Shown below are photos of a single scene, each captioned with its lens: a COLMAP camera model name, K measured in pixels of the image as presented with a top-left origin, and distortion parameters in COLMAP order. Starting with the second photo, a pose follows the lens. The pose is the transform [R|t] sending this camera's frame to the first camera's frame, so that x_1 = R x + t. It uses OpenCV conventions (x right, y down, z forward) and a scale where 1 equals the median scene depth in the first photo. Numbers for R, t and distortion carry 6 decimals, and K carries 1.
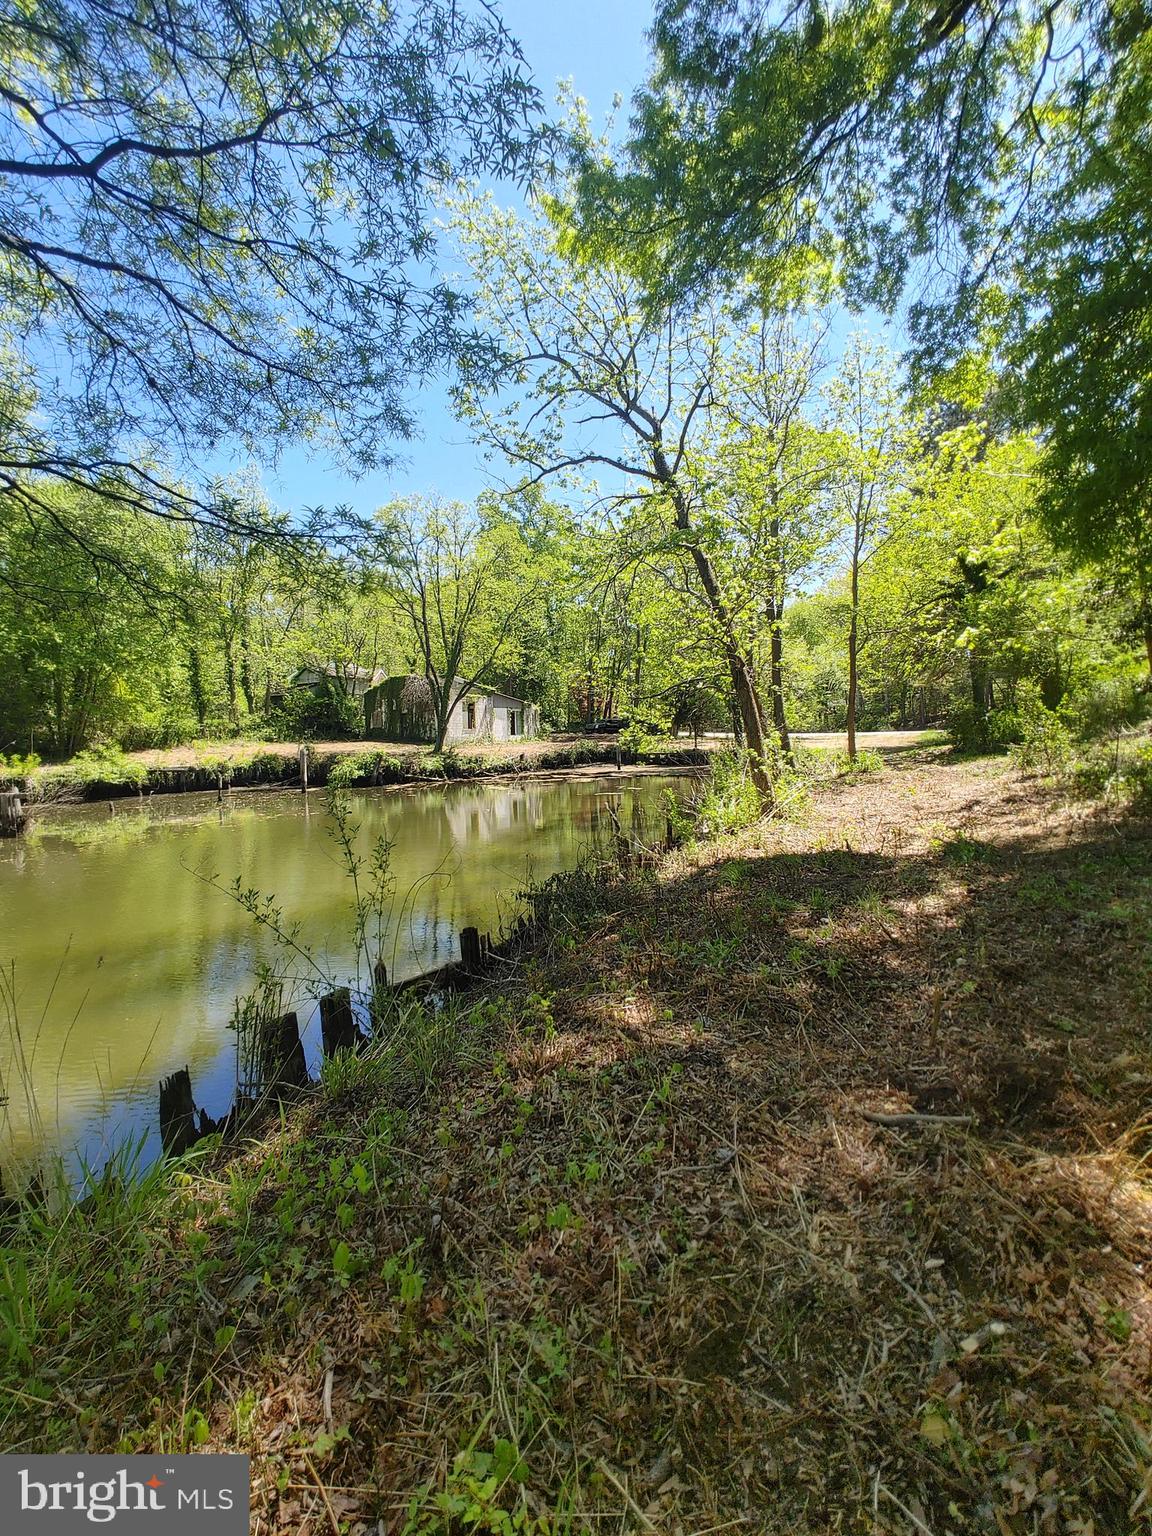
lens RADIAL K [[632.9, 0, 580.0], [0, 632.9, 755.9], [0, 0, 1]] dist [0.002126, 0.000097]
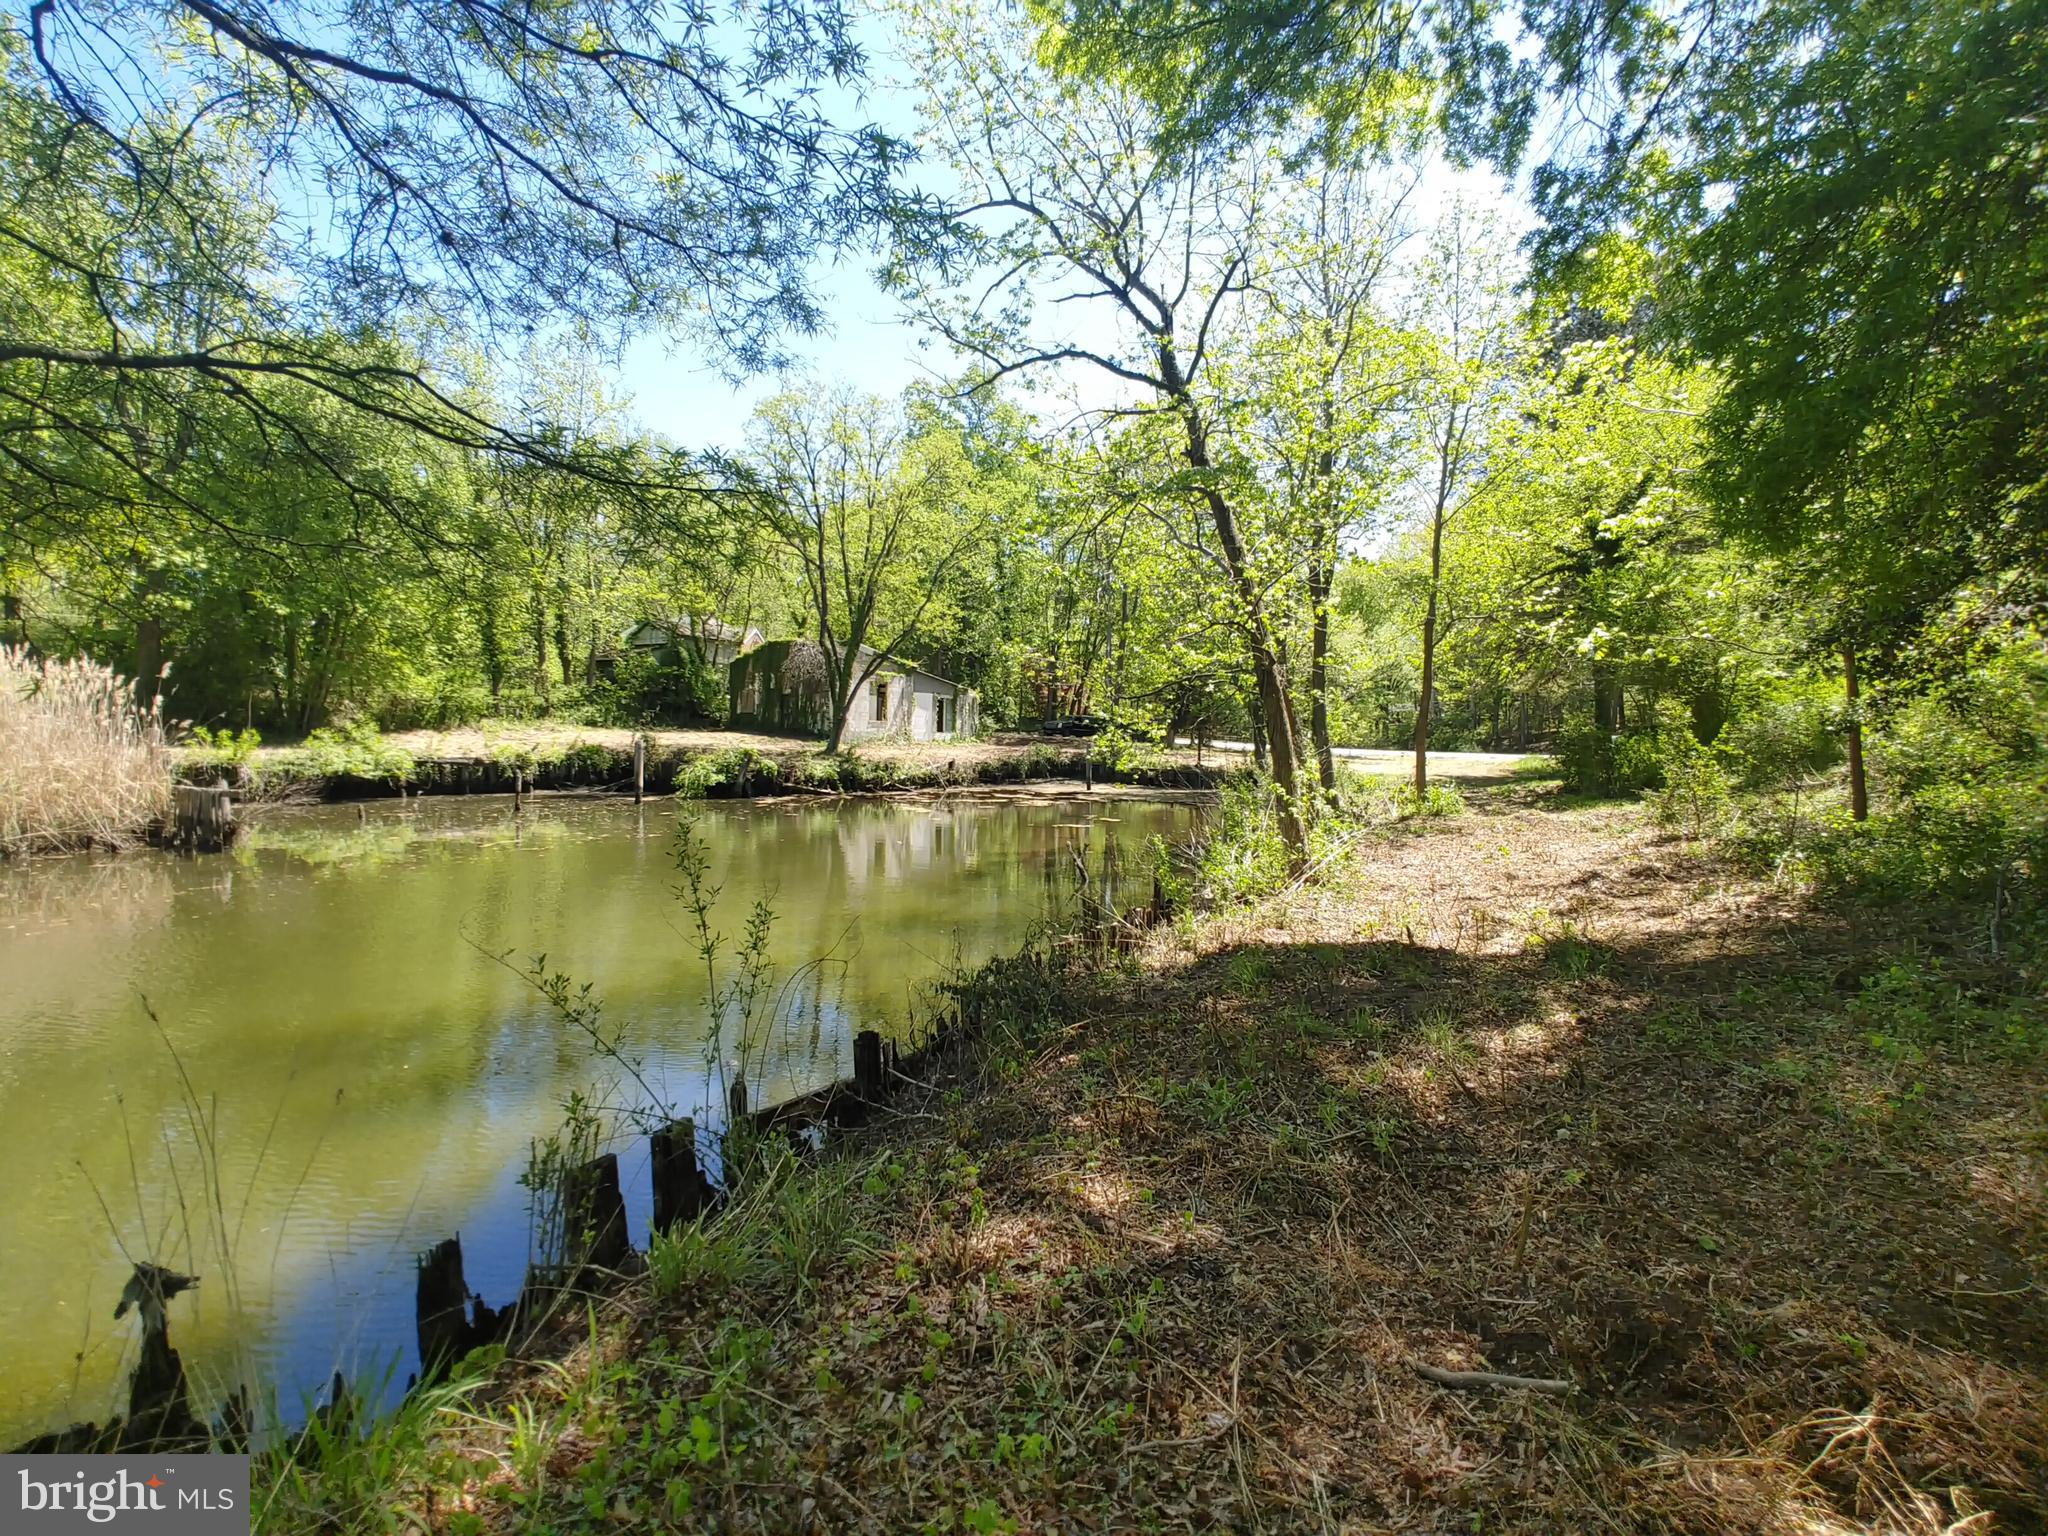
lens RADIAL K [[901.2, 0, 1040.2], [0, 901.2, 768.5], [0, 0, 1]] dist [0.002606, 0.000482]
pose [[0.998848, 0.047340, 0.007860, -0.002962], [-0.047408, 0.998837, 0.008764, -0.021722], [-0.007436, -0.009127, 0.999931, 0.000208]]
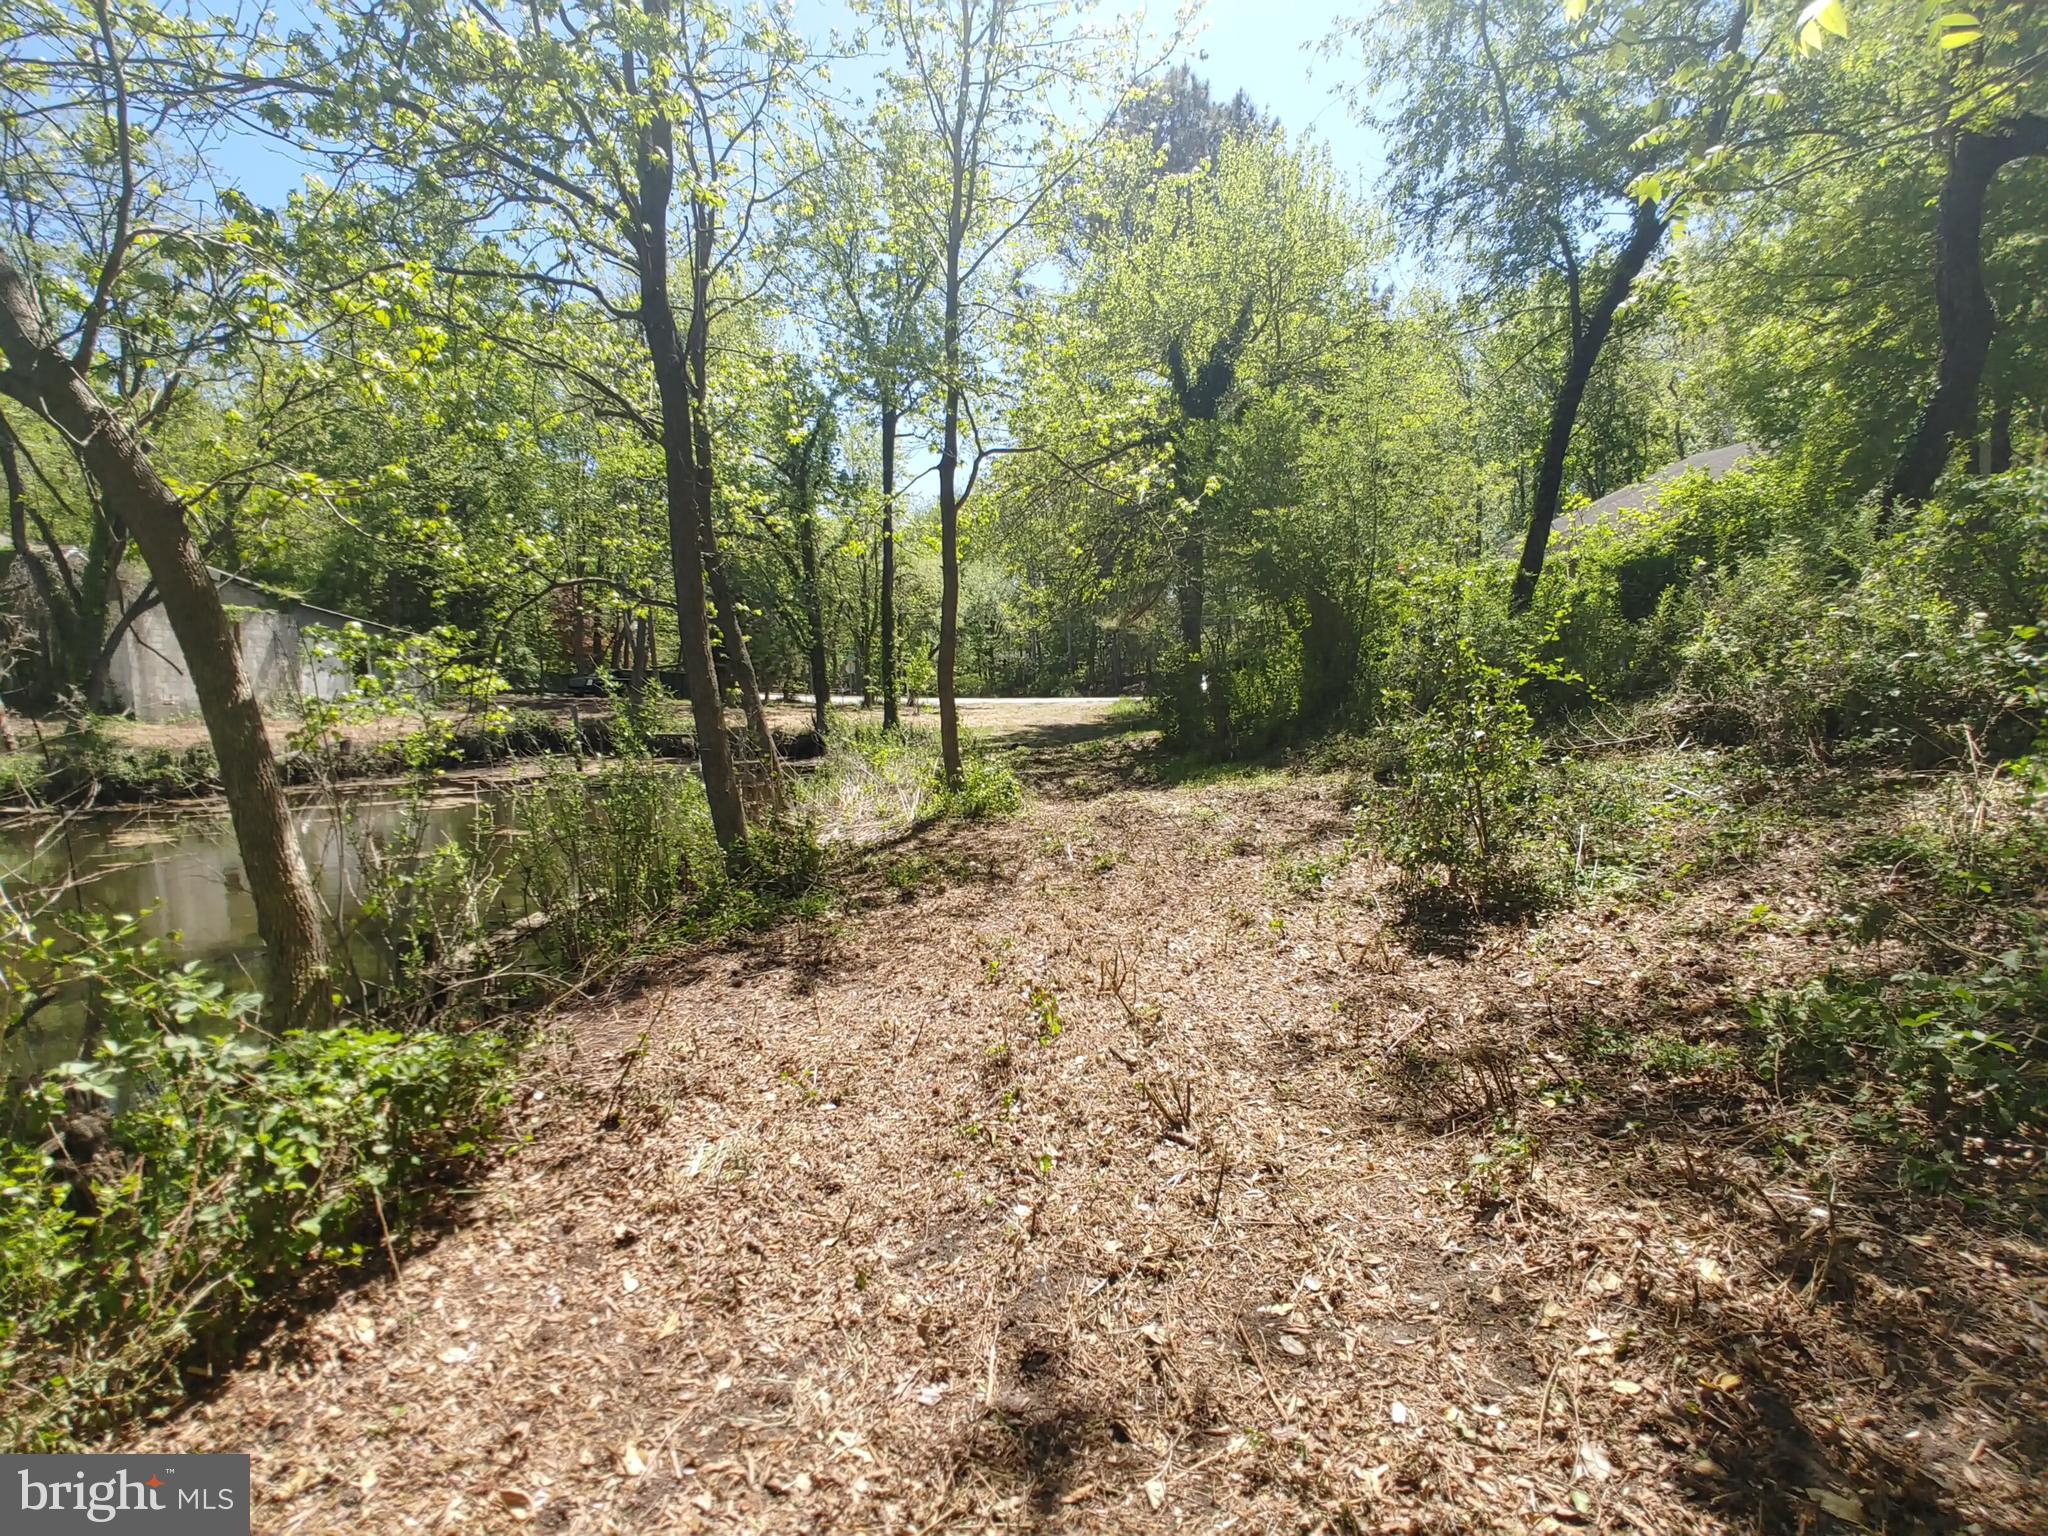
lens RADIAL K [[826.1, 0, 1018.4], [0, 826.1, 756.0], [0, 0, 1]] dist [0.008953, 0.000439]
pose [[0.930709, -0.014790, 0.365462, 0.401008], [-0.000385, 0.999142, 0.041416, -0.045932], [-0.365761, -0.038687, 0.929905, 0.717004]]
